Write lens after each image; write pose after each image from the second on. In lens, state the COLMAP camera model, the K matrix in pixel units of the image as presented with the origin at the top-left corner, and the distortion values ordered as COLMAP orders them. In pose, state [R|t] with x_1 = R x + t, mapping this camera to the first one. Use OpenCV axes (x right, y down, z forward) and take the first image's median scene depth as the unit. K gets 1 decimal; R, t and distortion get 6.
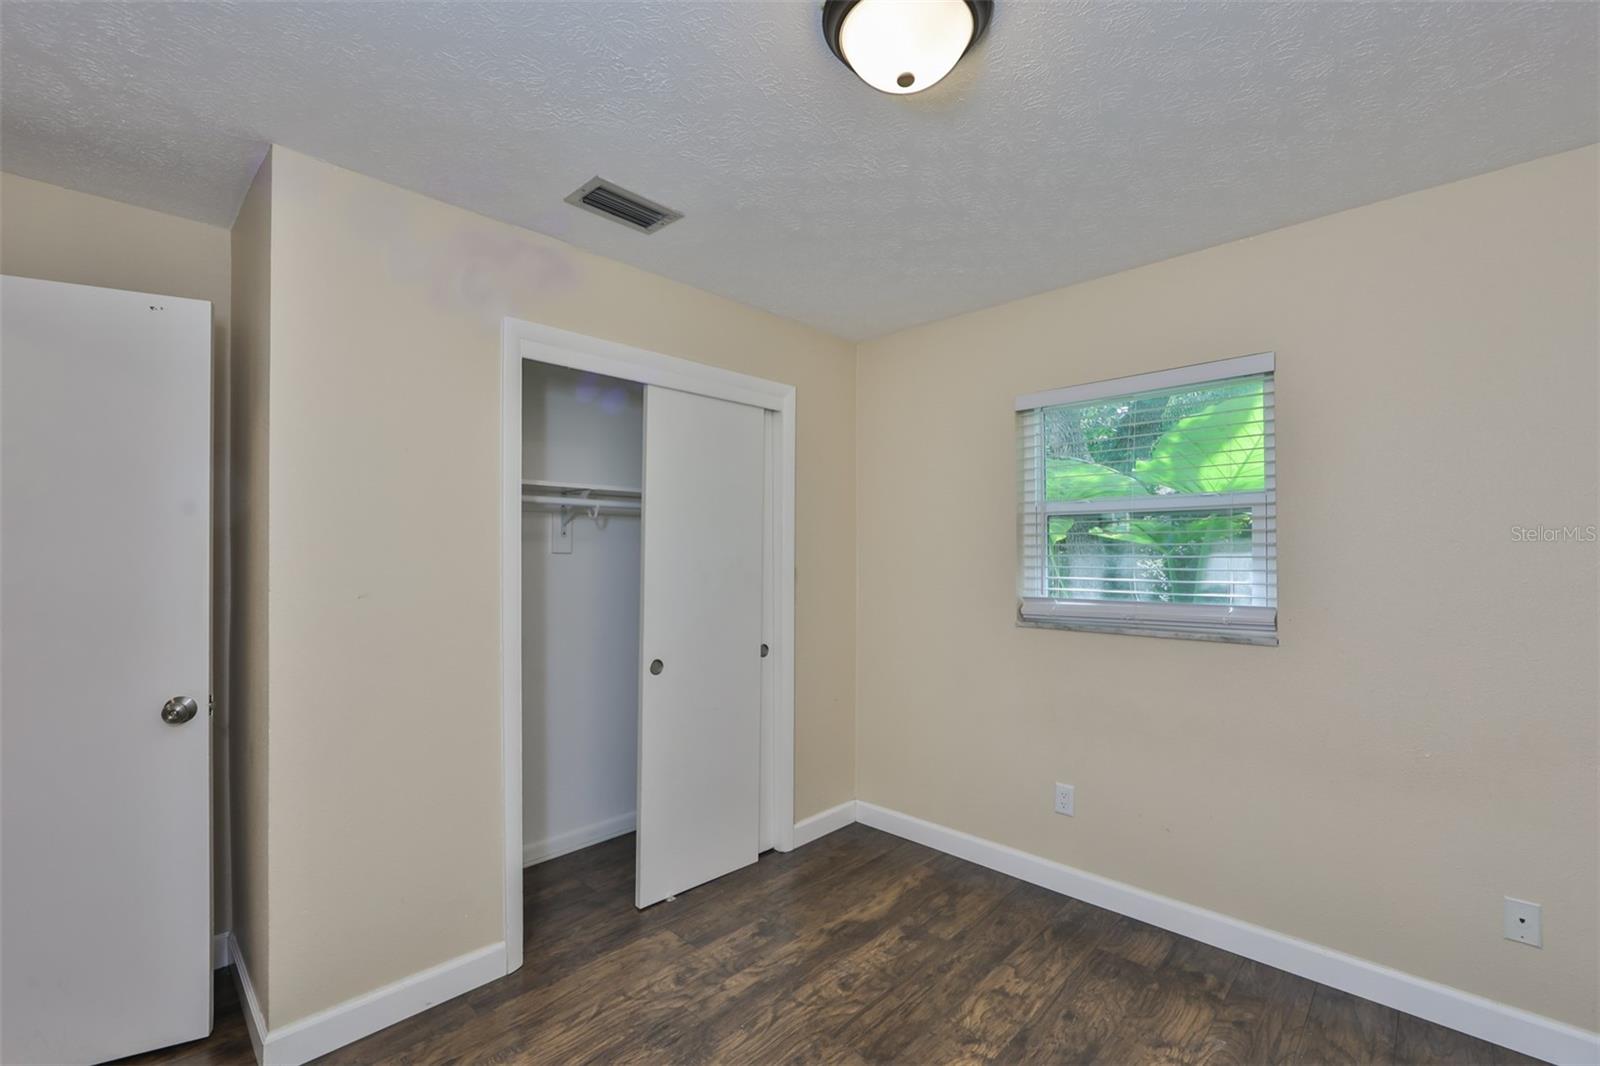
lens RADIAL K [[680.4, 0, 807.2], [0, 680.4, 550.5], [0, 0, 1]] dist [-0.014634, 0.001144]
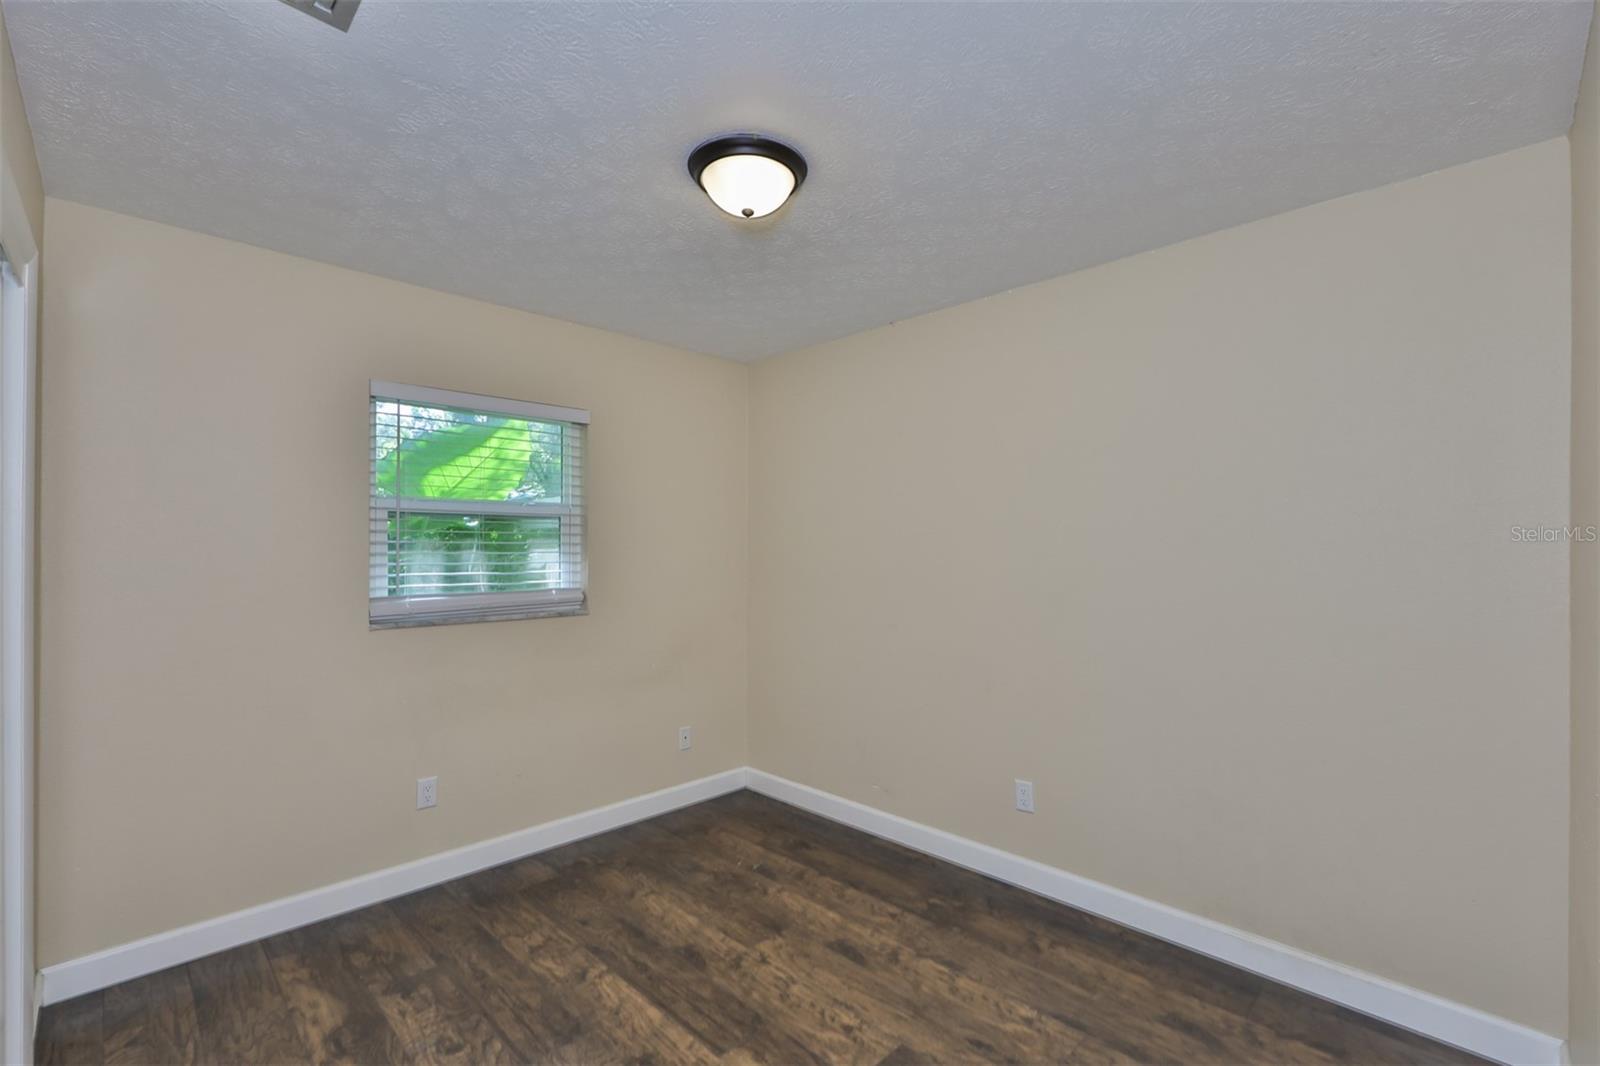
lens RADIAL K [[680.4, 0, 807.2], [0, 680.4, 550.5], [0, 0, 1]] dist [-0.014634, 0.001144]
pose [[0.016061, 0.006907, 0.999847, -0.695420], [0.000411, 0.999976, -0.006914, 0.014696], [-0.999871, 0.000522, 0.016058, 0.469564]]
